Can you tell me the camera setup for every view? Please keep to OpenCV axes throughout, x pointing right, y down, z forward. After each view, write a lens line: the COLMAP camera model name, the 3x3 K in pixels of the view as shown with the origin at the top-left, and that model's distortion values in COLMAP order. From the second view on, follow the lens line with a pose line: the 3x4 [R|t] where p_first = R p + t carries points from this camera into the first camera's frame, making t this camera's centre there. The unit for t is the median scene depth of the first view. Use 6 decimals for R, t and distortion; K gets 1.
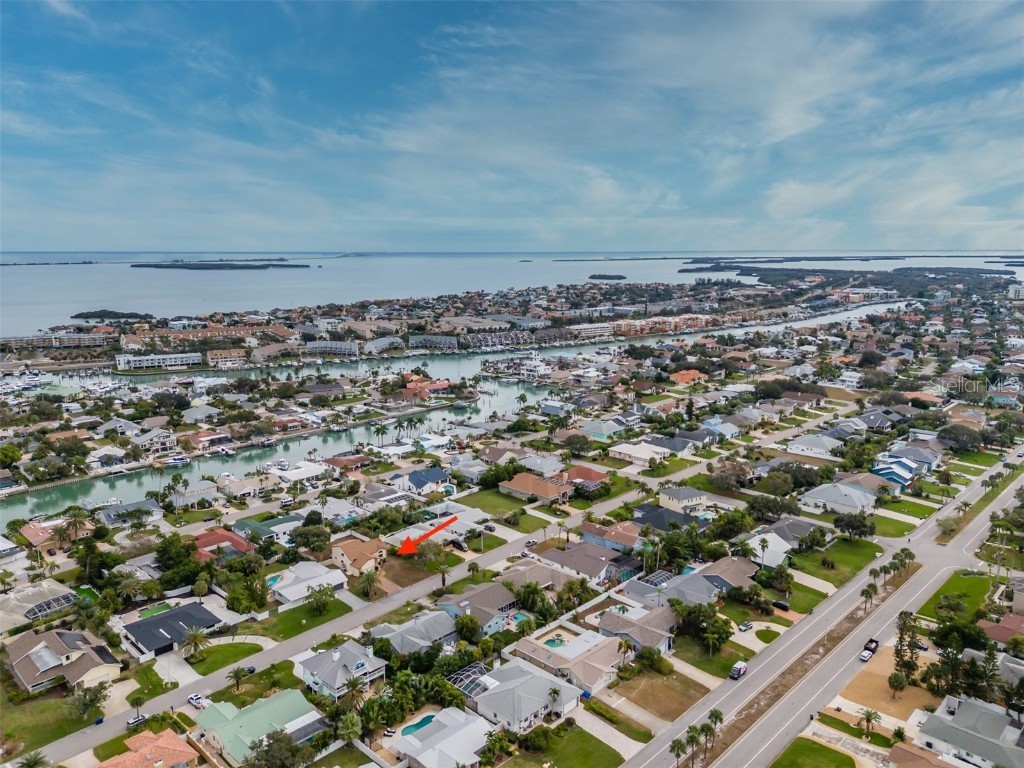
lens RADIAL K [[745.1, 0, 514.2], [0, 745.1, 384.3], [0, 0, 1]] dist [0.089382, -0.092334]
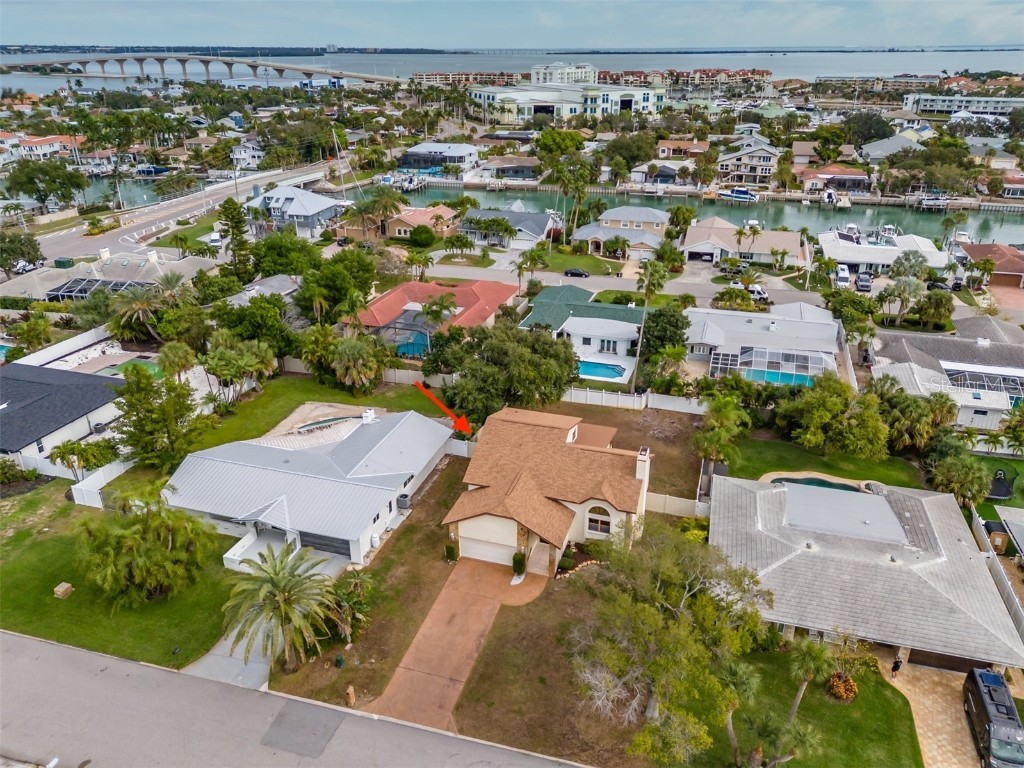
lens RADIAL K [[745.1, 0, 514.2], [0, 745.1, 384.3], [0, 0, 1]] dist [0.089382, -0.092334]
pose [[0.447314, 0.368712, -0.814839, -0.005919], [-0.162052, 0.929401, 0.331591, 0.085028], [0.879573, -0.016279, 0.475485, 0.674829]]
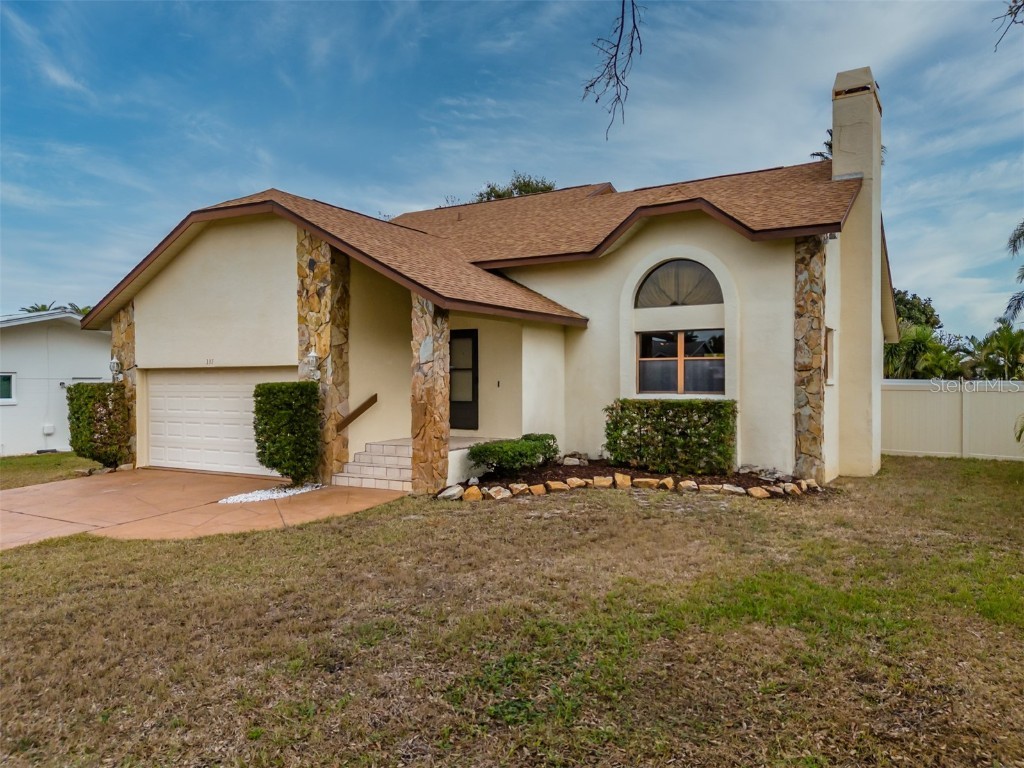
lens RADIAL K [[749.9, 0, 517.4], [0, 749.9, 382.4], [0, 0, 1]] dist [0.063393, -0.051724]
pose [[0.228142, 0.001876, -0.973626, -0.096762], [-0.173525, 0.984066, -0.038765, 0.184313], [0.958040, 0.177792, 0.224832, 0.765389]]
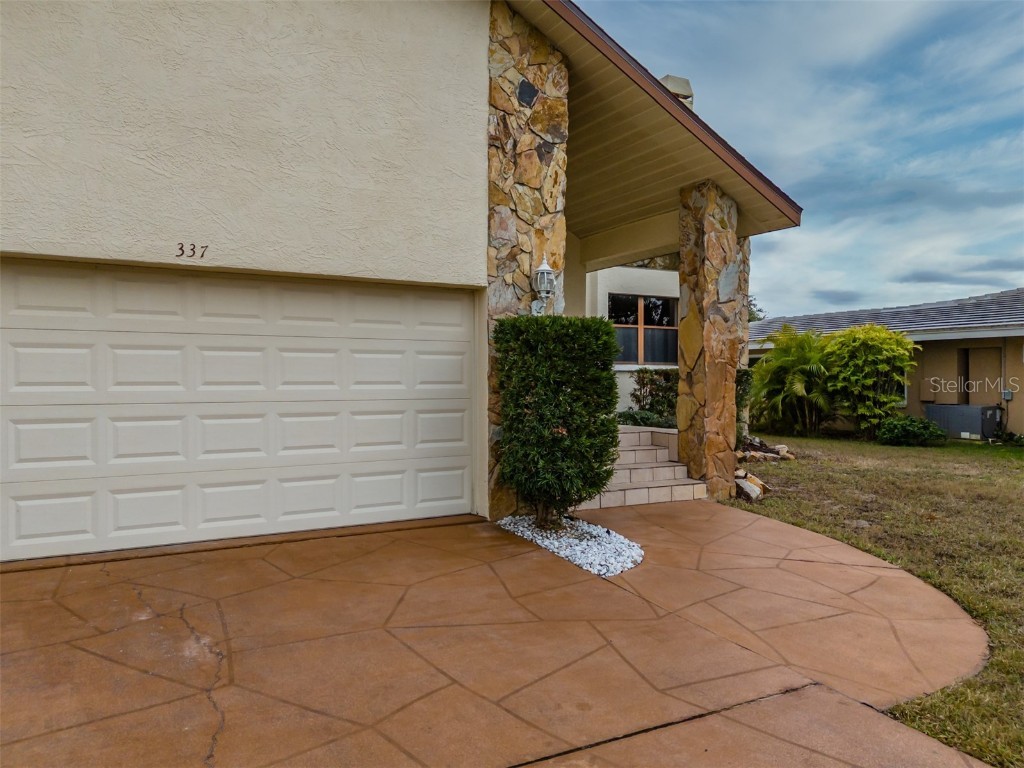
lens RADIAL K [[745.1, 0, 514.2], [0, 745.1, 384.3], [0, 0, 1]] dist [0.089382, -0.092334]
pose [[0.958245, 0.000884, -0.285947, -0.134896], [-0.051636, 0.984091, -0.169997, 0.190224], [0.281247, 0.177664, 0.943046, 0.743411]]
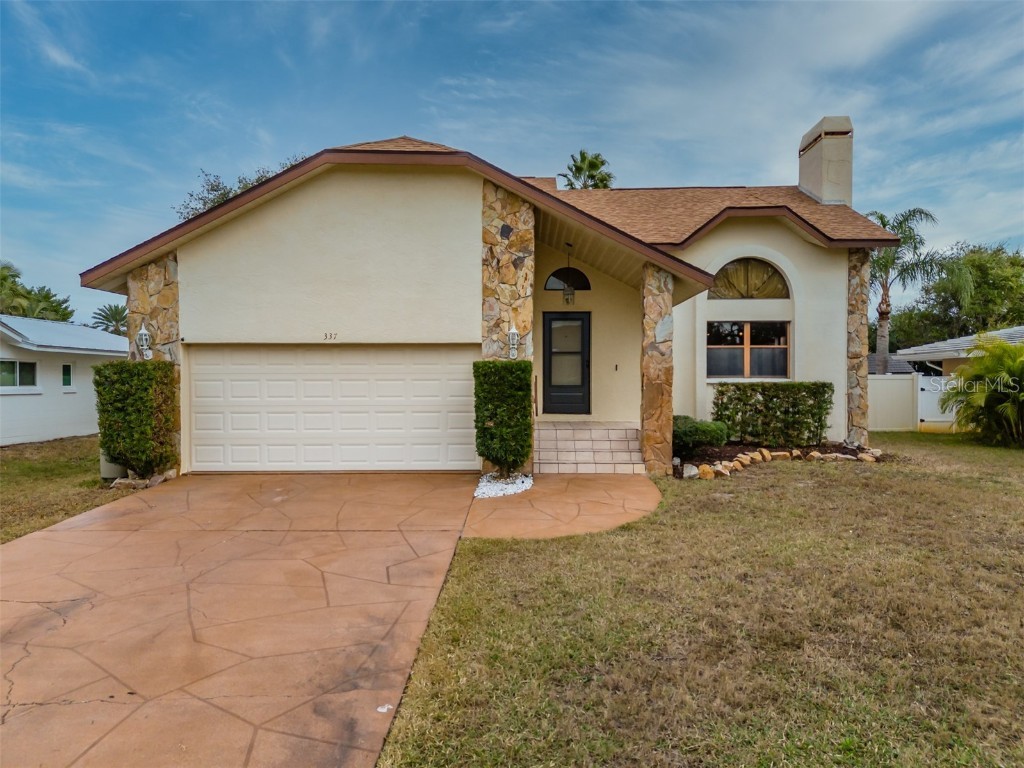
lens RADIAL K [[745.1, 0, 514.2], [0, 745.1, 384.3], [0, 0, 1]] dist [0.089382, -0.092334]
pose [[0.679818, 0.002715, -0.733376, -0.112576], [-0.132371, 0.984024, -0.119061, 0.190293], [0.721336, 0.178017, 0.669316, 0.738868]]
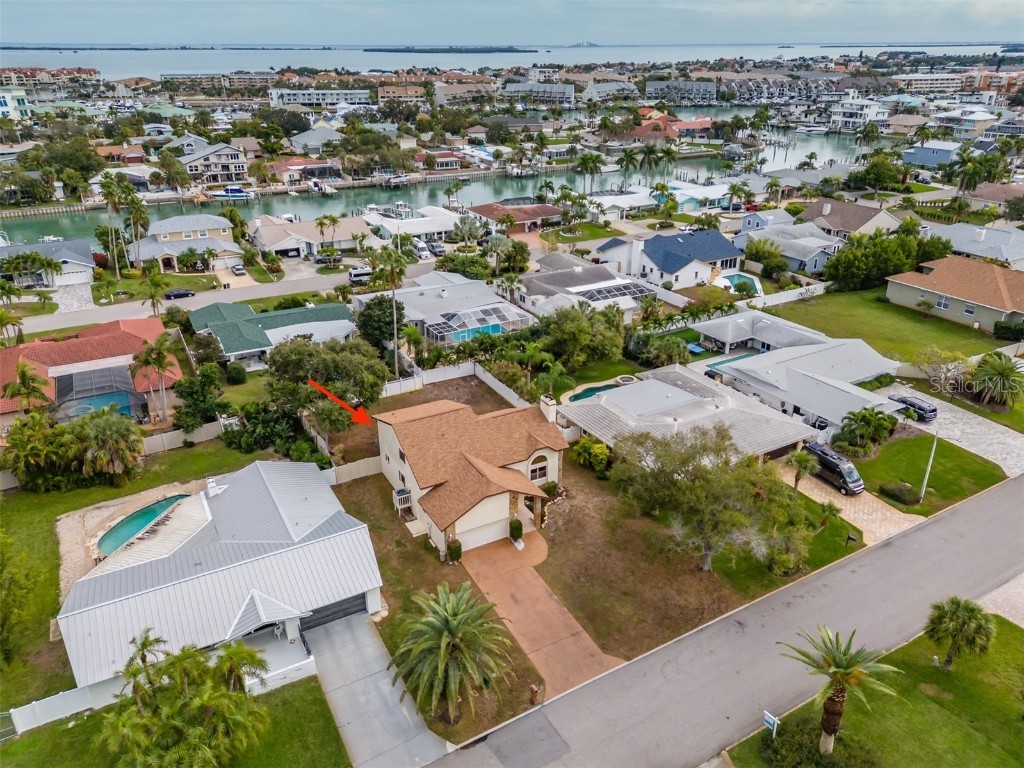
lens RADIAL K [[745.1, 0, 514.2], [0, 745.1, 384.3], [0, 0, 1]] dist [0.089382, -0.092334]
pose [[0.956829, 0.122352, -0.263643, -0.093020], [-0.055048, 0.966948, 0.248960, 0.101239], [0.285389, -0.223699, 0.931940, 0.588373]]
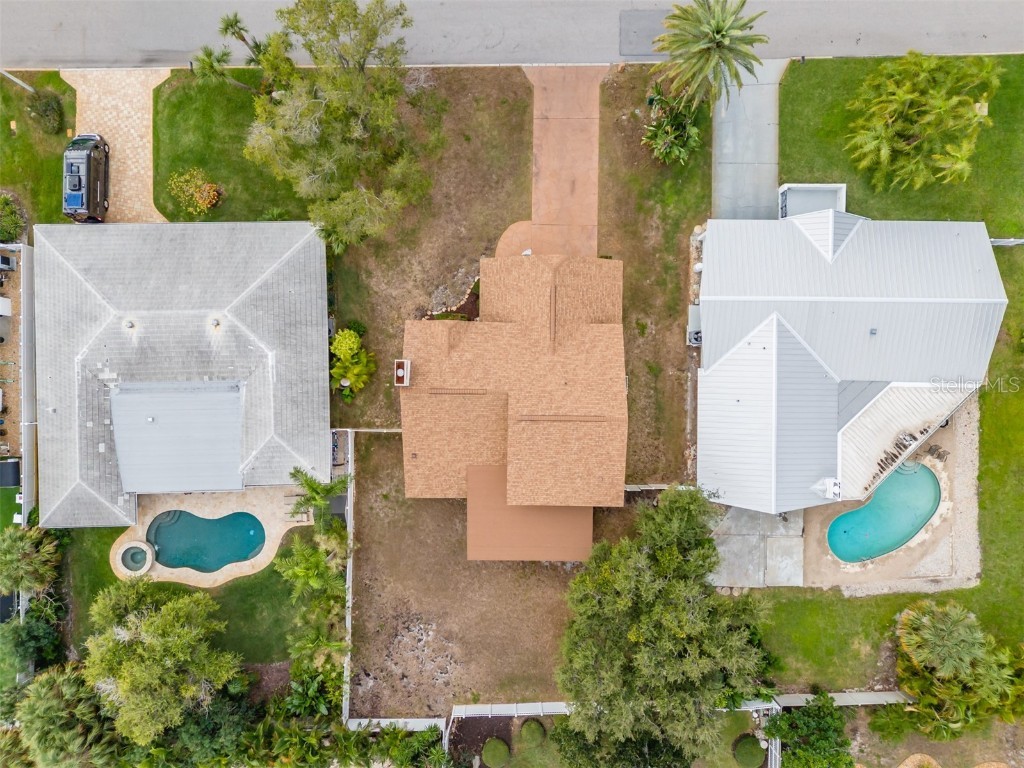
lens RADIAL K [[745.1, 0, 514.2], [0, 745.1, 384.3], [0, 0, 1]] dist [0.089382, -0.092334]
pose [[-0.685548, -0.728027, 0.001151, -0.158153], [0.128881, -0.119804, 0.984397, 0.016498], [-0.716529, 0.674999, 0.175960, 0.753943]]
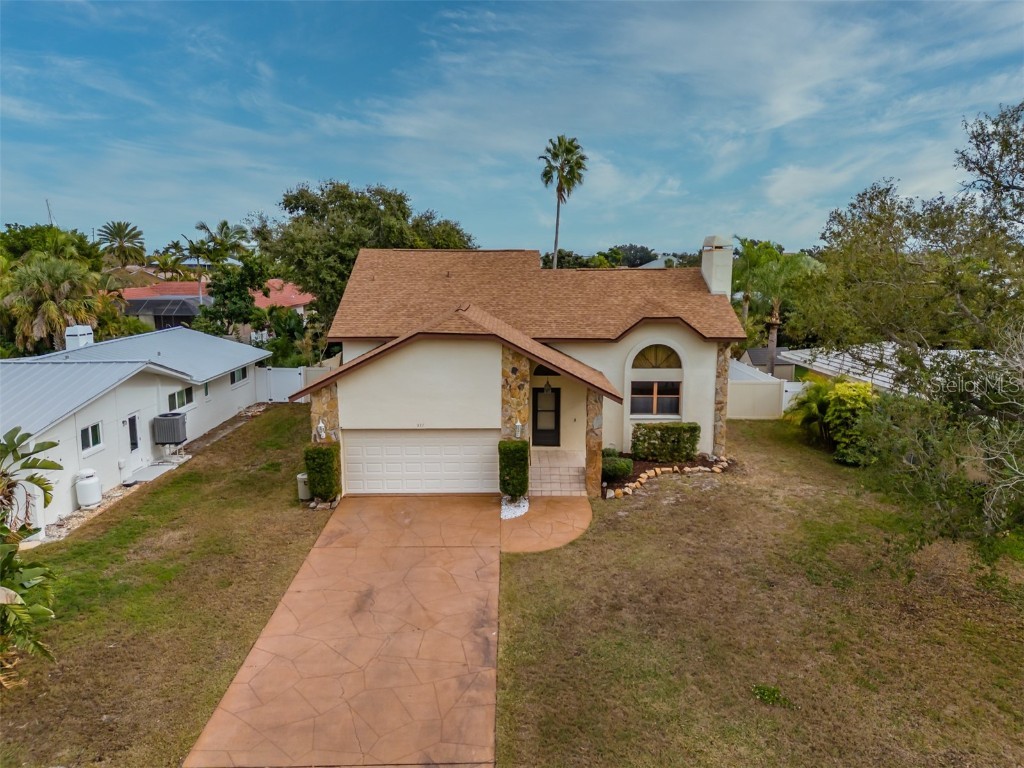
lens RADIAL K [[745.1, 0, 514.2], [0, 745.1, 384.3], [0, 0, 1]] dist [0.089382, -0.092334]
pose [[0.701823, 0.119334, -0.702284, -0.091196], [-0.131327, 0.990645, 0.037092, 0.176836], [0.700141, 0.066197, 0.710930, 0.712659]]
